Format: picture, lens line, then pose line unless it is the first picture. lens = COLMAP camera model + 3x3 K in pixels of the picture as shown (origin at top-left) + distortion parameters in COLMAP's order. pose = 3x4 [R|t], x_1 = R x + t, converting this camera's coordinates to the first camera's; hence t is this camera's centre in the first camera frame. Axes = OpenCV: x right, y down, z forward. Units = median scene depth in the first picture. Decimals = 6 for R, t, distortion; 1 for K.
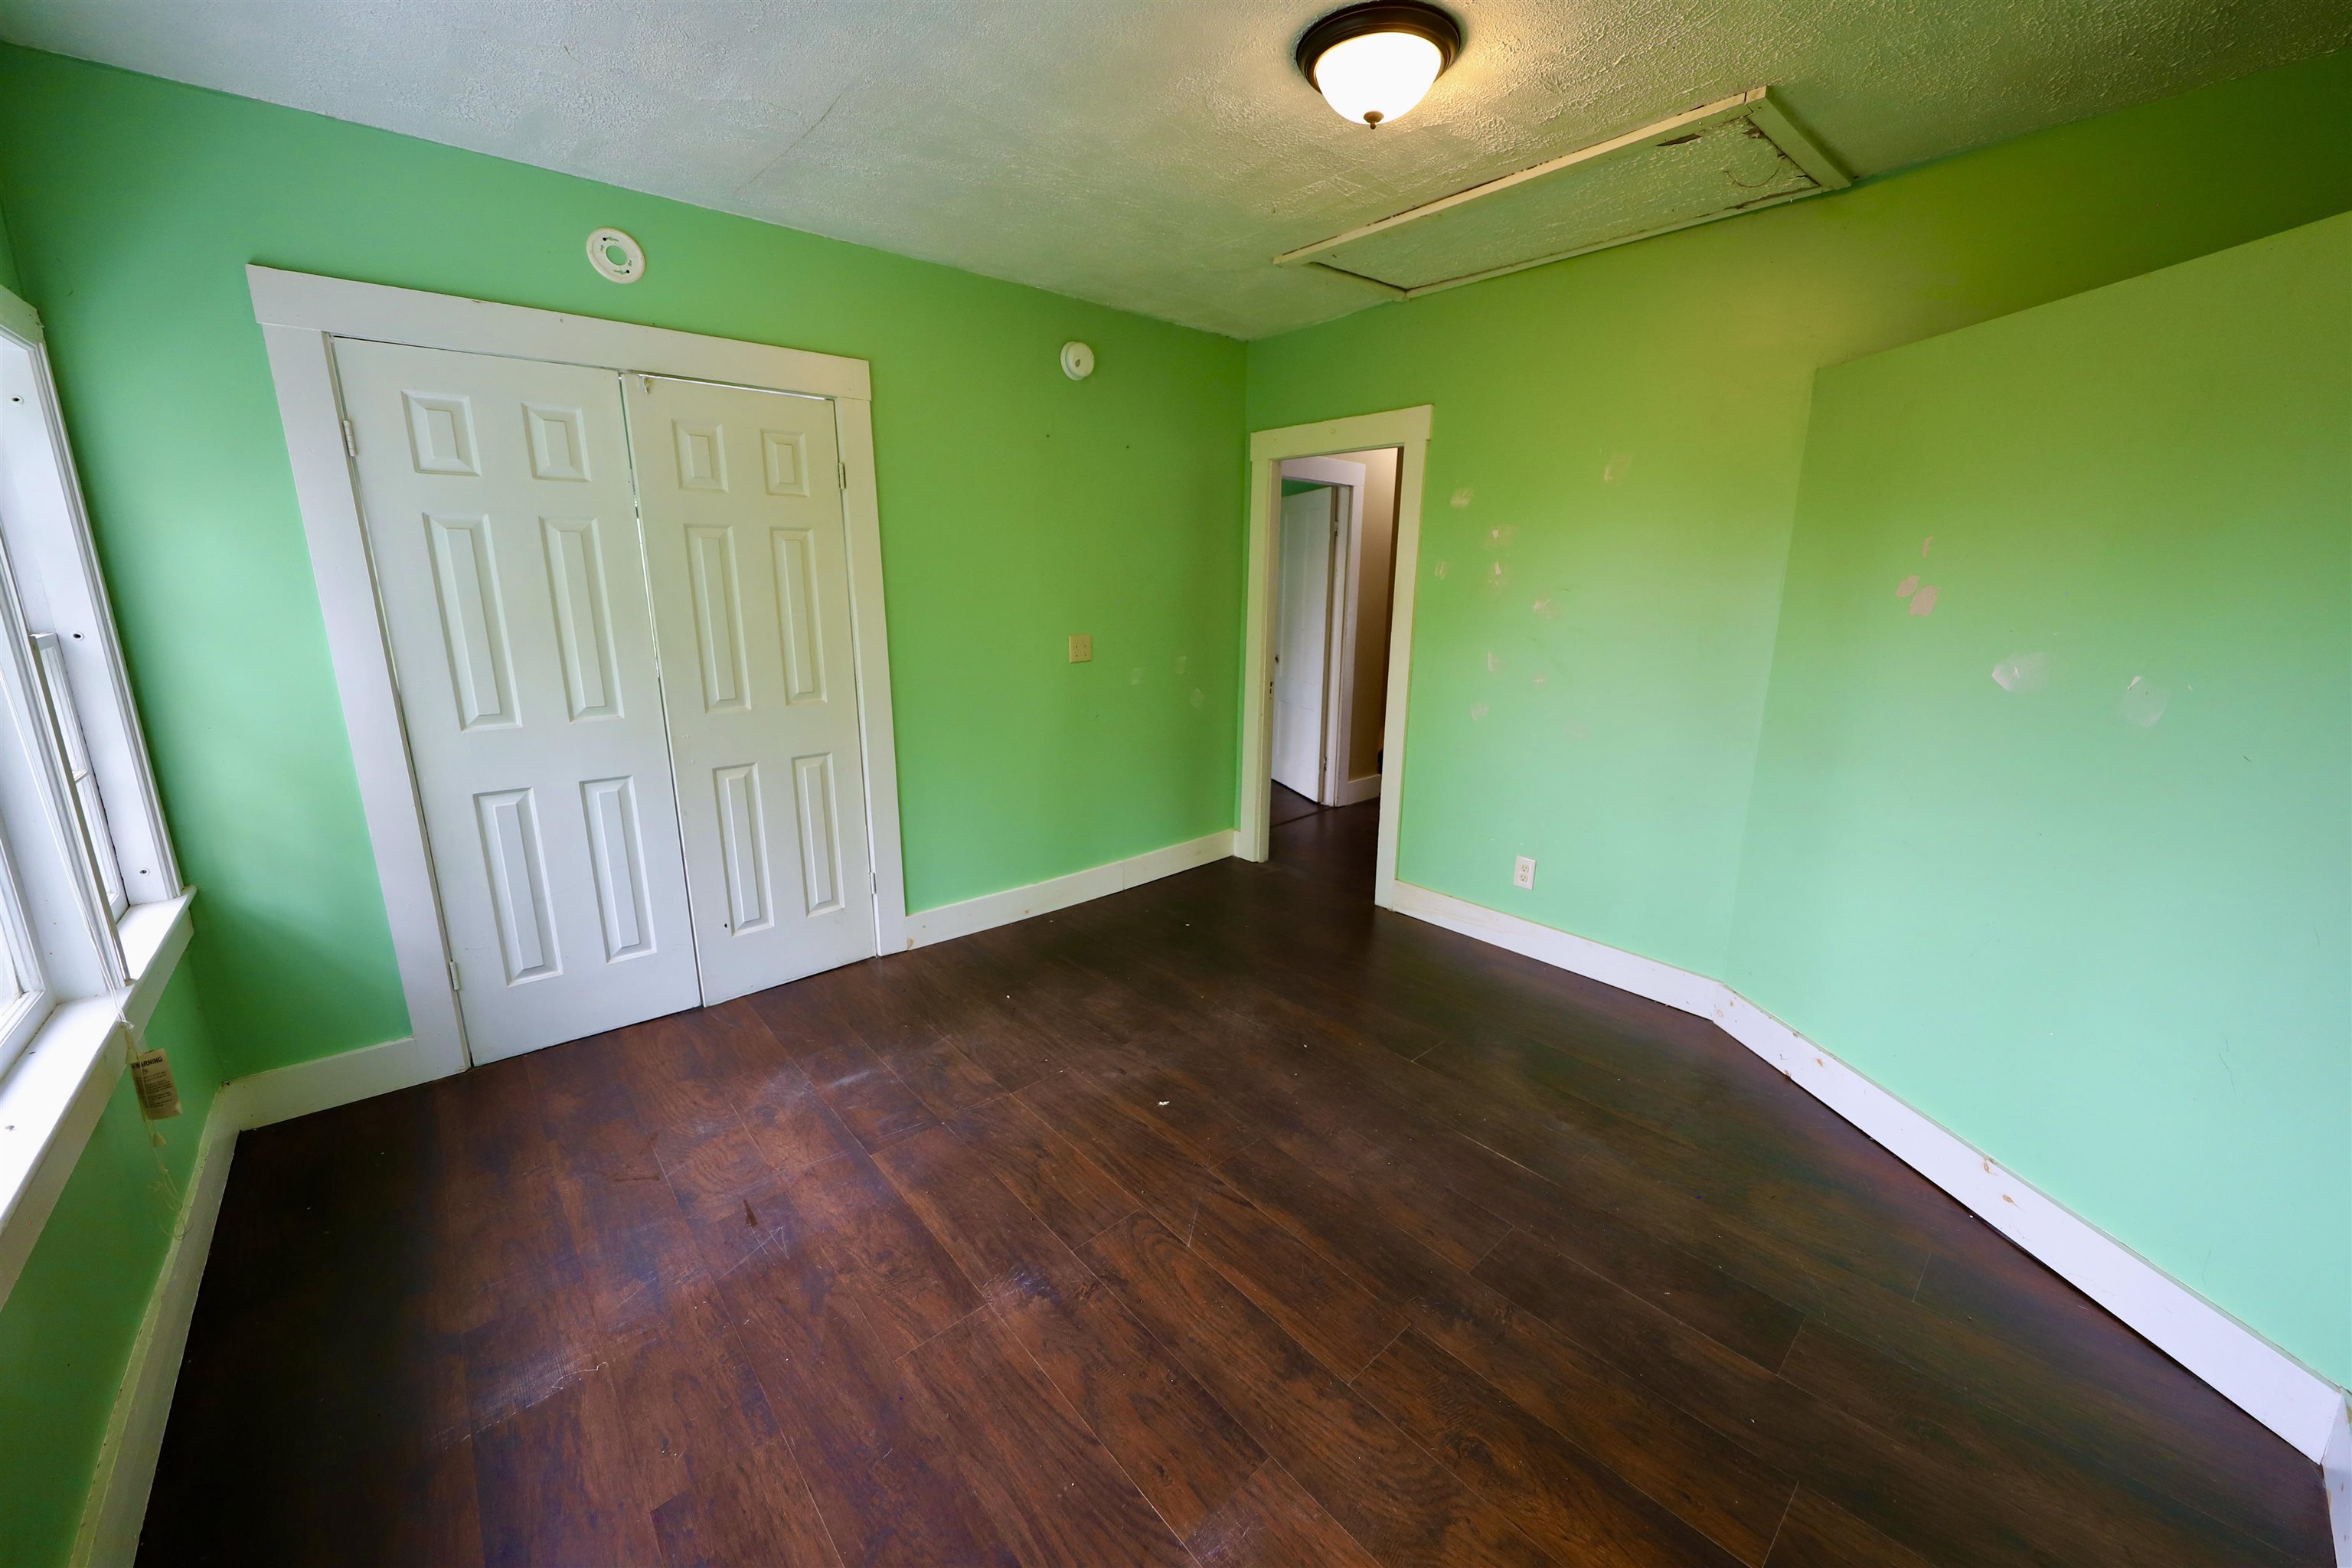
lens RADIAL K [[849.8, 0, 1174.9], [0, 849.8, 767.3], [0, 0, 1]] dist [0.001437, 0.000017]
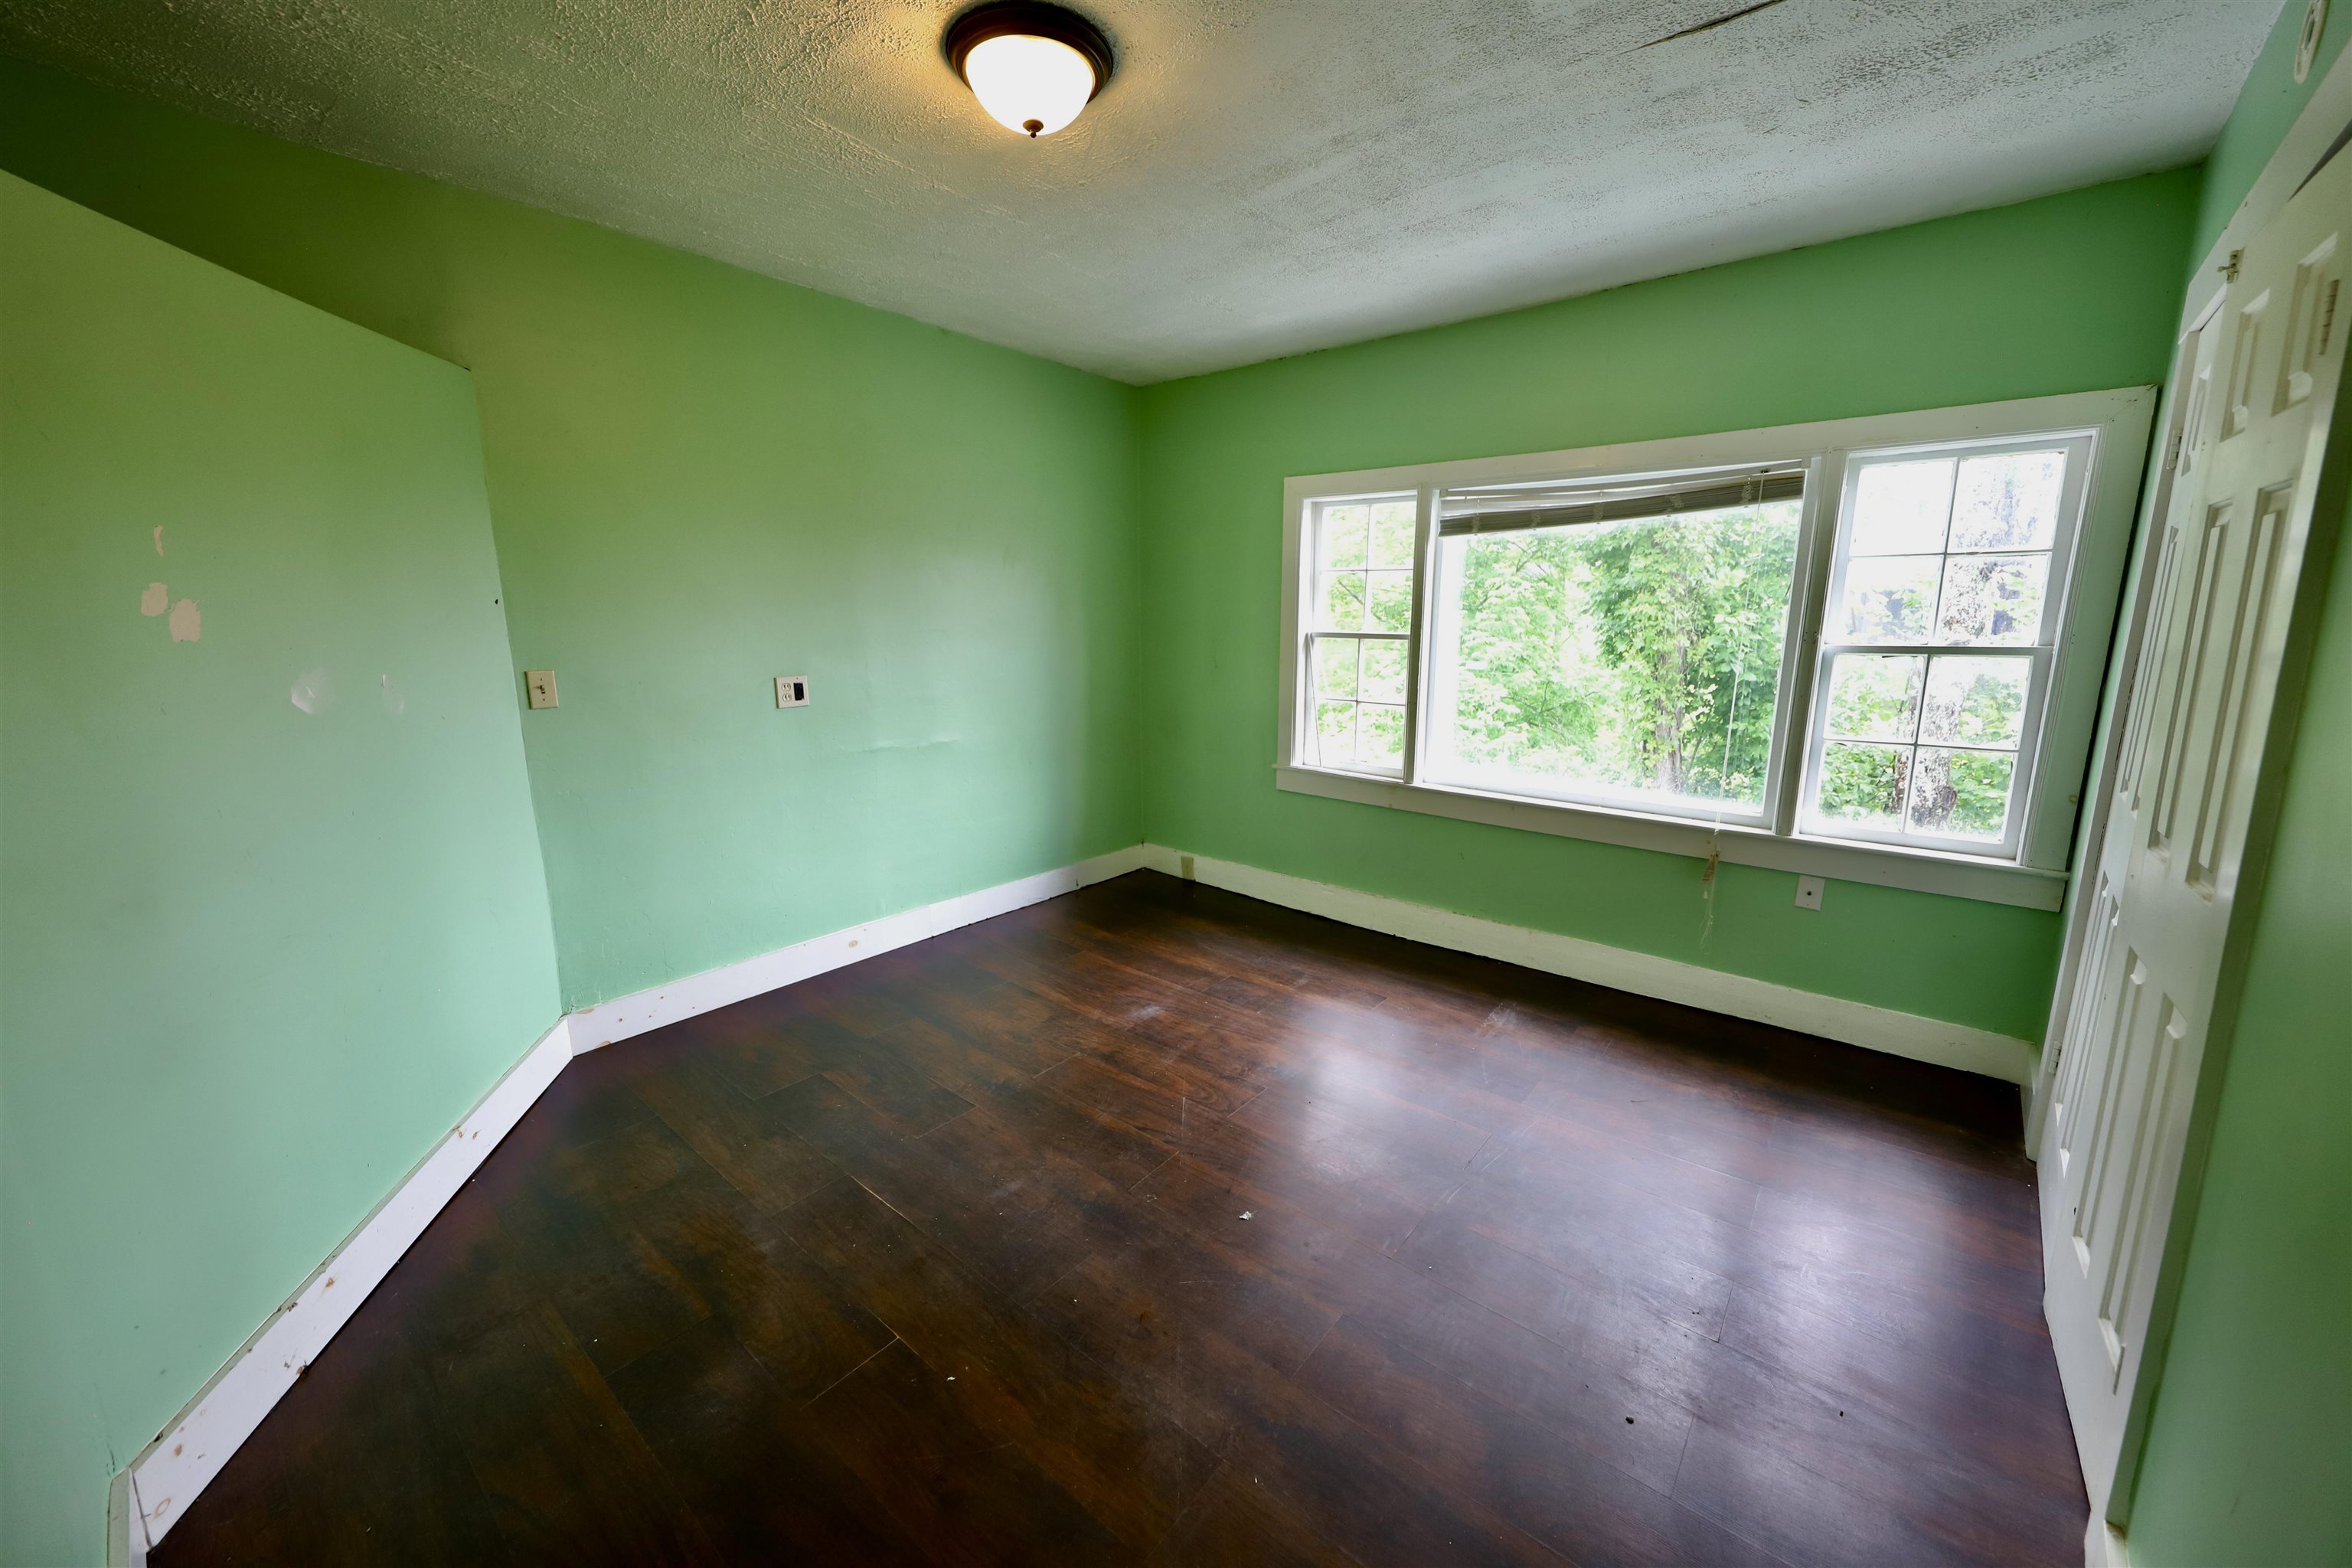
lens RADIAL K [[849.8, 0, 1174.9], [0, 849.8, 767.3], [0, 0, 1]] dist [0.001437, 0.000017]
pose [[-0.987829, 0.023348, -0.153779, 0.215447], [-0.038757, 0.920538, 0.388726, -0.415233], [0.150635, 0.389955, -0.908429, 1.942180]]
